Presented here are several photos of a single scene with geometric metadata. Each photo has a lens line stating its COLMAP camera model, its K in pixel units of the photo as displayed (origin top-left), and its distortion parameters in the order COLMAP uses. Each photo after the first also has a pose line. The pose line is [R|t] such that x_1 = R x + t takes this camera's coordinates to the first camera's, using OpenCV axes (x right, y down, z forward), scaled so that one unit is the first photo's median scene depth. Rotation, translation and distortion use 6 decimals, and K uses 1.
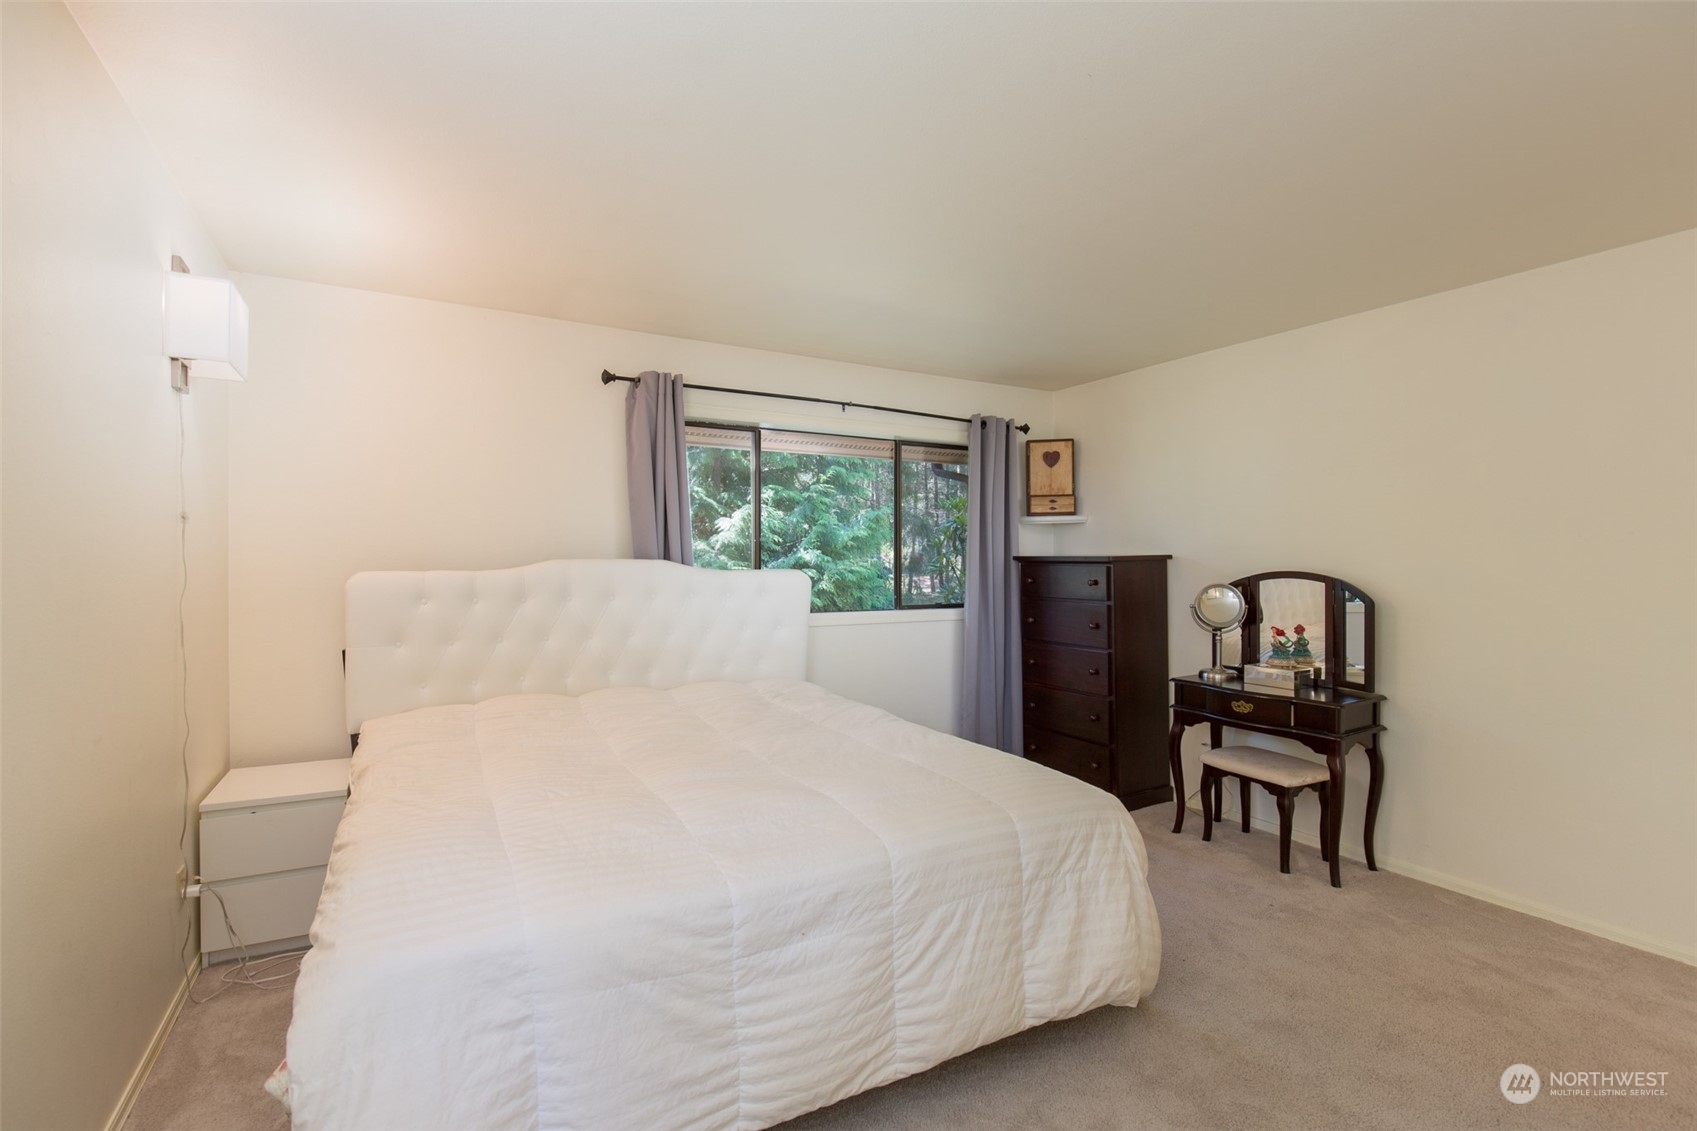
lens RADIAL K [[797.0, 0, 860.4], [0, 797.0, 555.4], [0, 0, 1]] dist [0.002759, -0.012000]
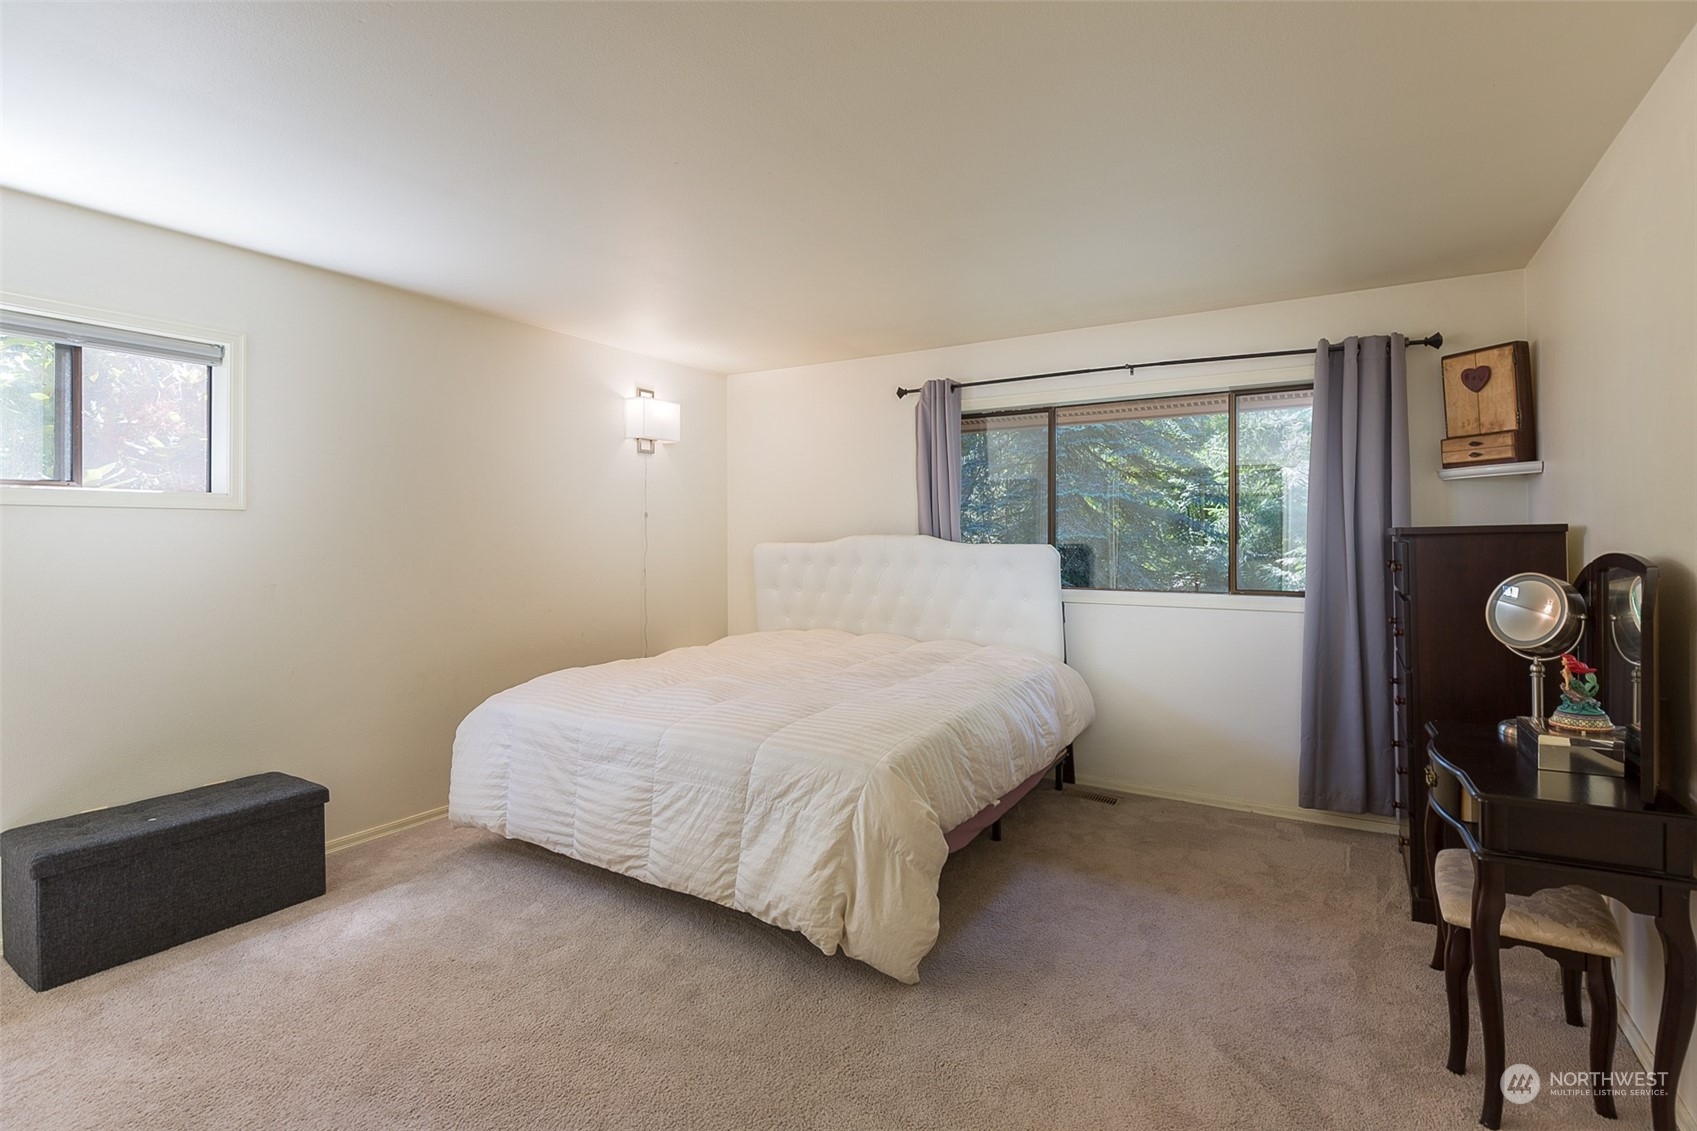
lens RADIAL K [[797.0, 0, 860.4], [0, 797.0, 555.4], [0, 0, 1]] dist [0.002759, -0.012000]
pose [[0.474996, 0.018466, -0.879794, 0.857744], [0.006780, 0.999673, 0.024643, 0.005990], [0.879962, -0.017671, 0.474716, 0.363611]]
